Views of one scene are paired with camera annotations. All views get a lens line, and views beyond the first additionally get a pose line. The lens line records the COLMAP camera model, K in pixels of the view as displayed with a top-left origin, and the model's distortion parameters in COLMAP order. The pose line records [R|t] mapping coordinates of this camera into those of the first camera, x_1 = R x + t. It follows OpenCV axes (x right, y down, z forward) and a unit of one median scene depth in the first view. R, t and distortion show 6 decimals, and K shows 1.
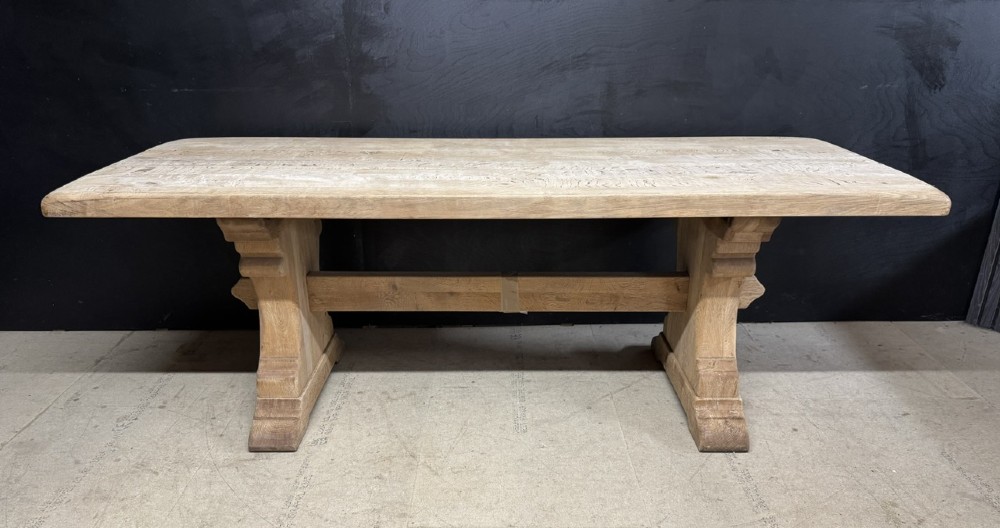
lens RADIAL K [[701.5, 0, 499.1], [0, 701.5, 306.2], [0, 0, 1]] dist [0.103495, -0.150065]
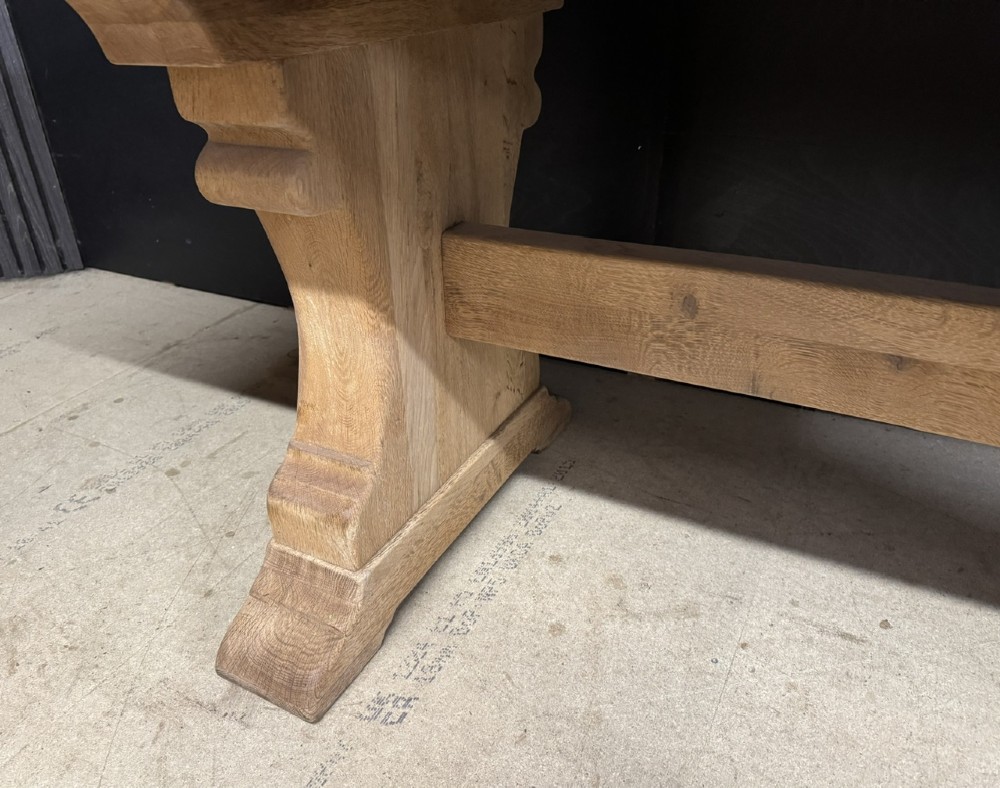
lens RADIAL K [[753.2, 0, 468.4], [0, 753.2, 401.8], [0, 0, 1]] dist [0.076782, -0.097690]
pose [[0.870463, 0.215251, -0.442675, -0.079018], [-0.151566, 0.972831, 0.175004, -0.029695], [0.468318, -0.085240, 0.879439, 0.668908]]
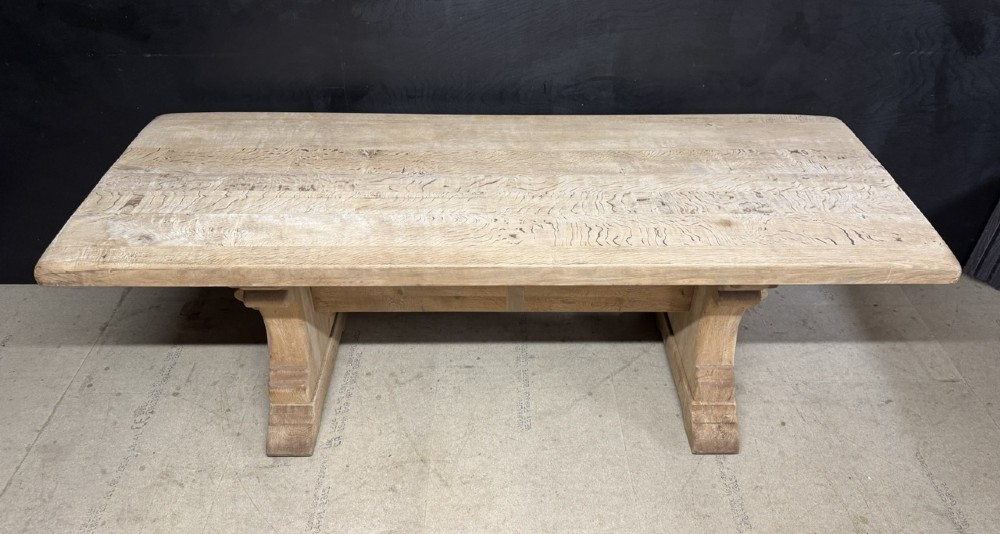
lens RADIAL K [[711.2, 0, 511.5], [0, 711.2, 270.7], [0, 0, 1]] dist [0.106219, -0.154428]
pose [[0.999697, 0.000470, 0.024619, -0.015599], [-0.006903, 0.965076, 0.261878, -0.321312], [-0.023636, -0.261969, 0.964787, 0.031059]]
